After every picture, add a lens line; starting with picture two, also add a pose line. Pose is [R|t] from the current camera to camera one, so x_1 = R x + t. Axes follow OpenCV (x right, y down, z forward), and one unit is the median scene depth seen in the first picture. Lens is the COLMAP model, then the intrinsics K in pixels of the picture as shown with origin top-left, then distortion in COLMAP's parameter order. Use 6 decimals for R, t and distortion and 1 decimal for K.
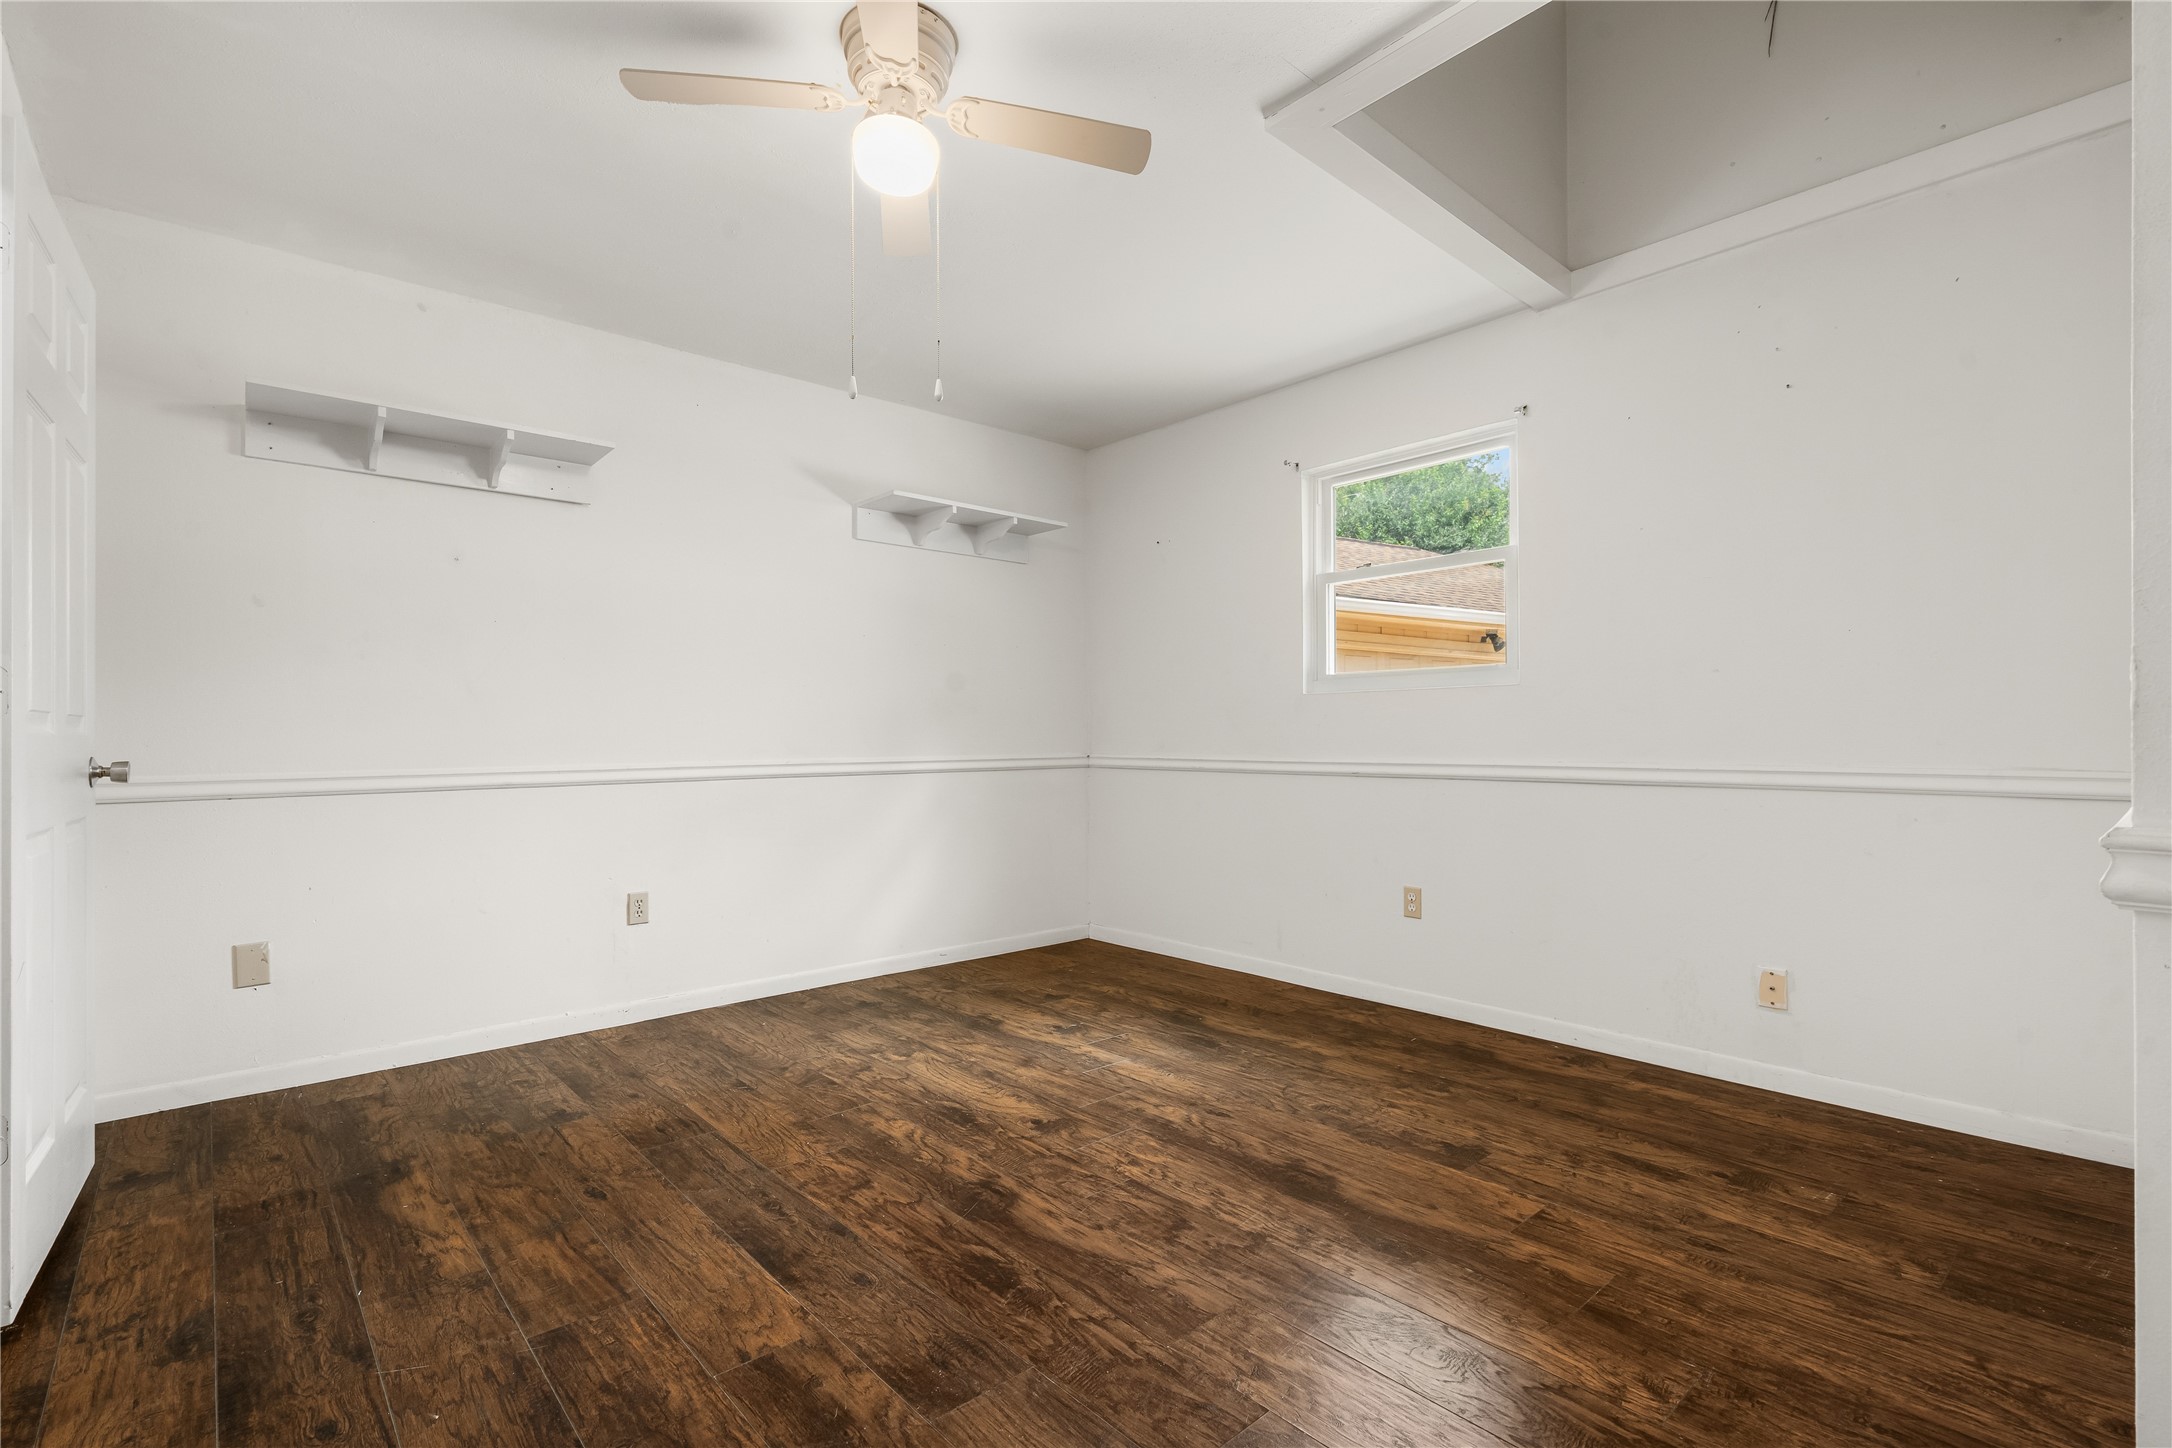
lens RADIAL K [[984.6, 0, 1077.5], [0, 984.6, 735.9], [0, 0, 1]] dist [-0.009128, 0.004076]
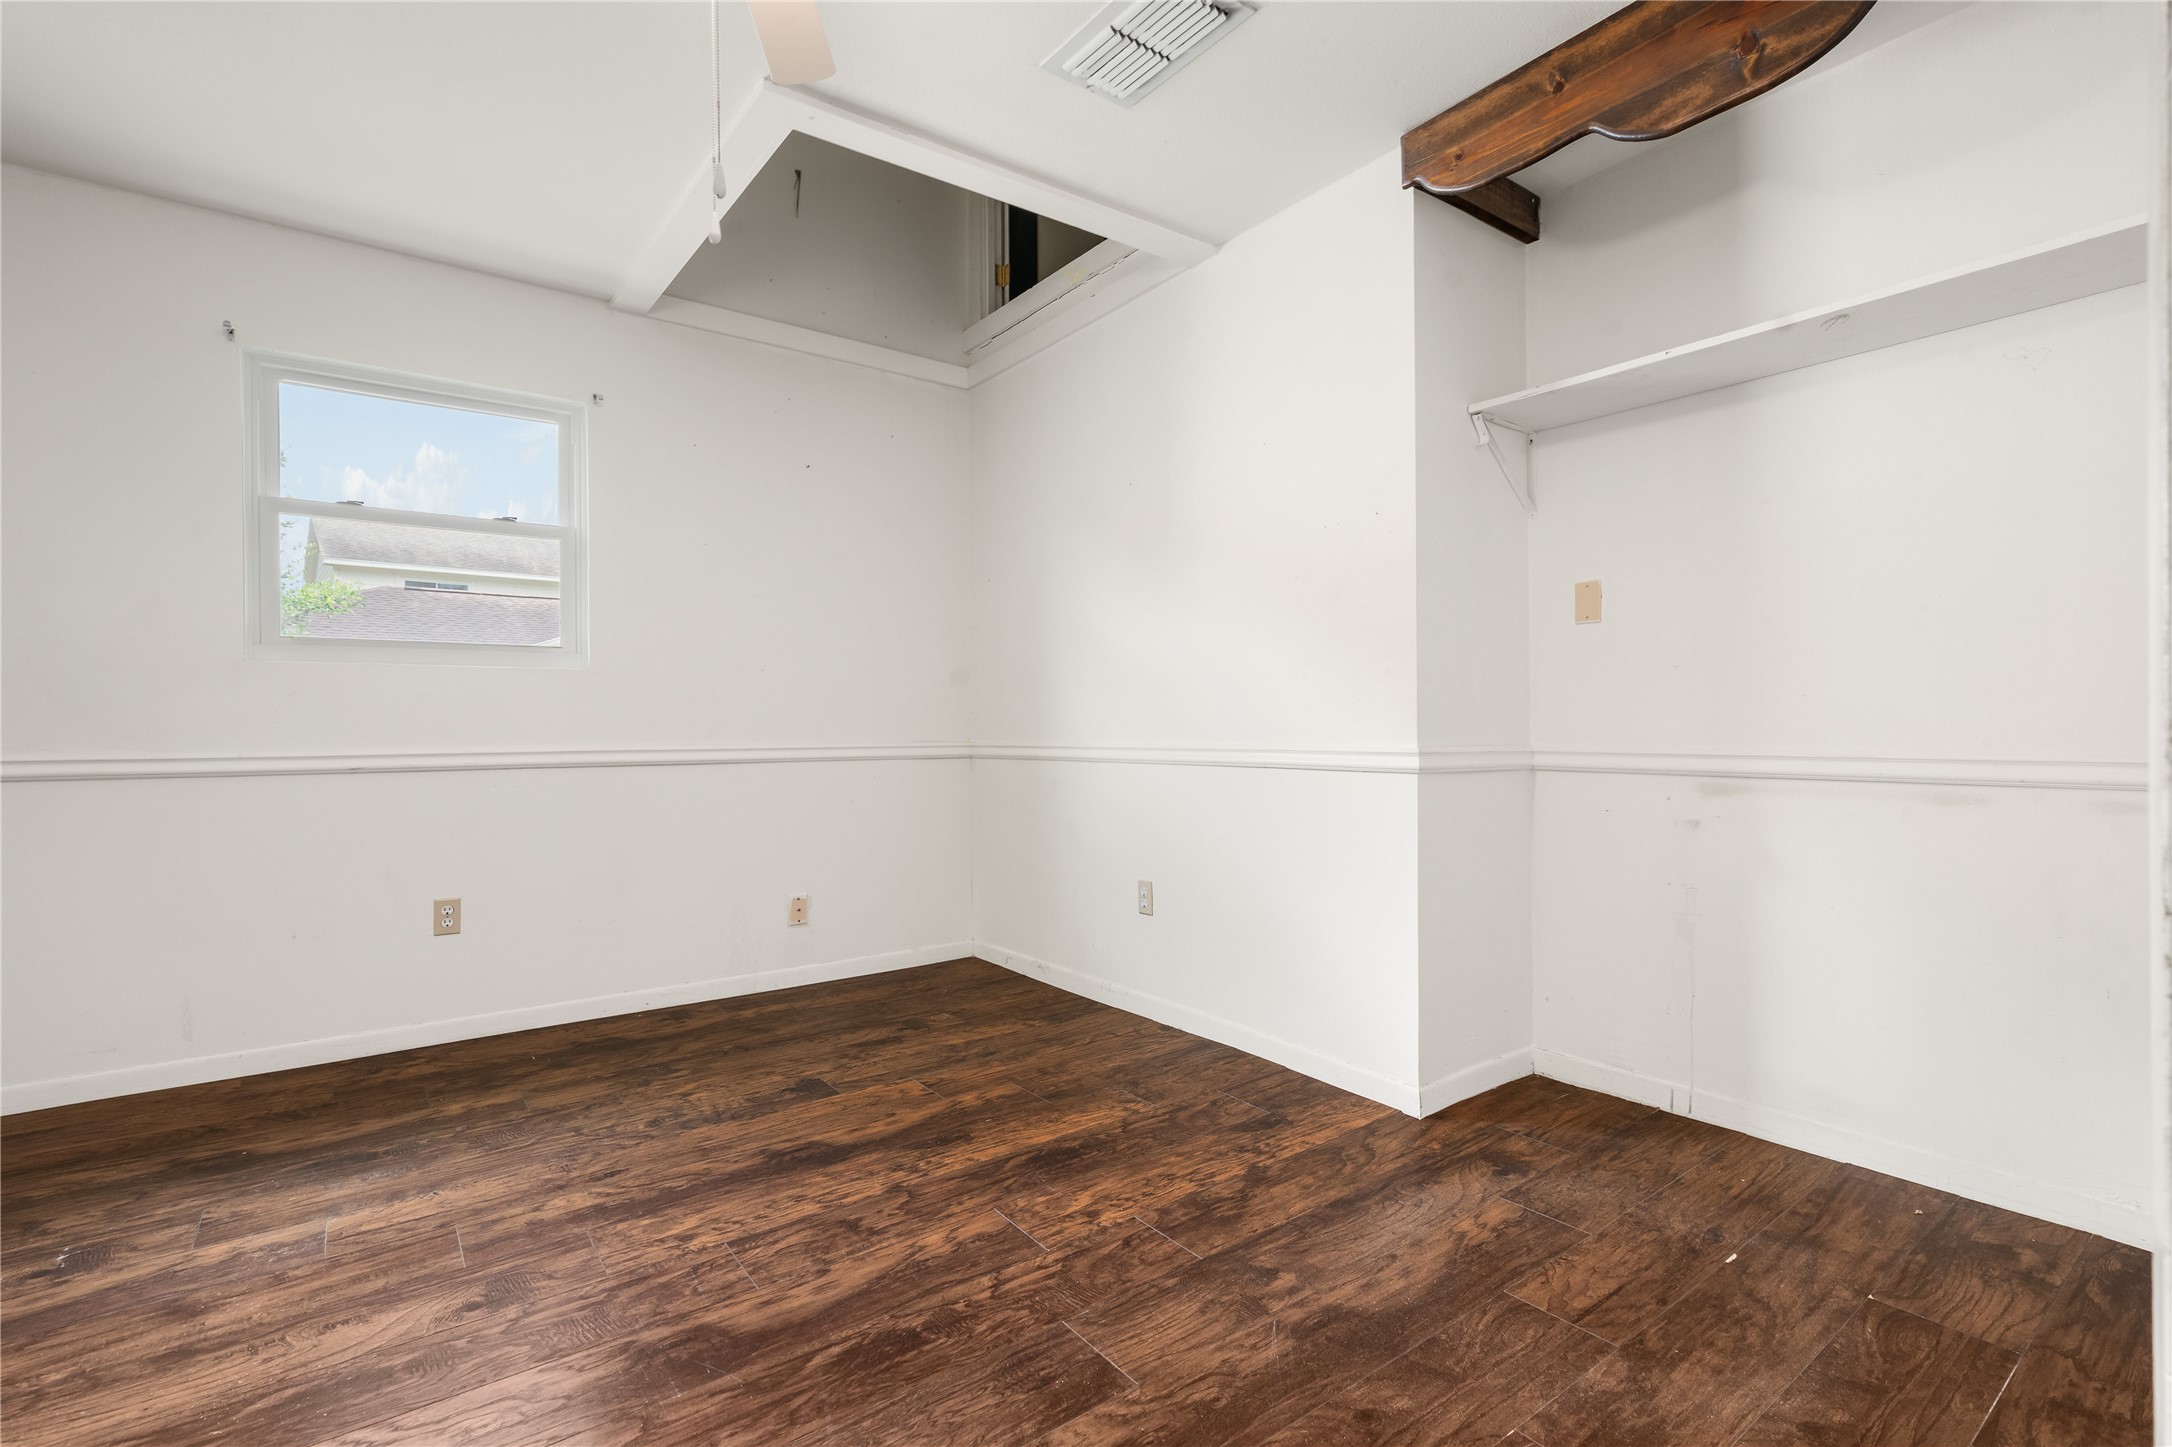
lens RADIAL K [[984.6, 0, 1084.1], [0, 984.6, 718.6], [0, 0, 1]] dist [-0.009128, 0.004076]
pose [[0.088747, 0.008261, 0.996020, -0.674100], [0.001405, 0.999964, -0.008419, 0.008252], [-0.996053, 0.002147, 0.088732, 0.550121]]
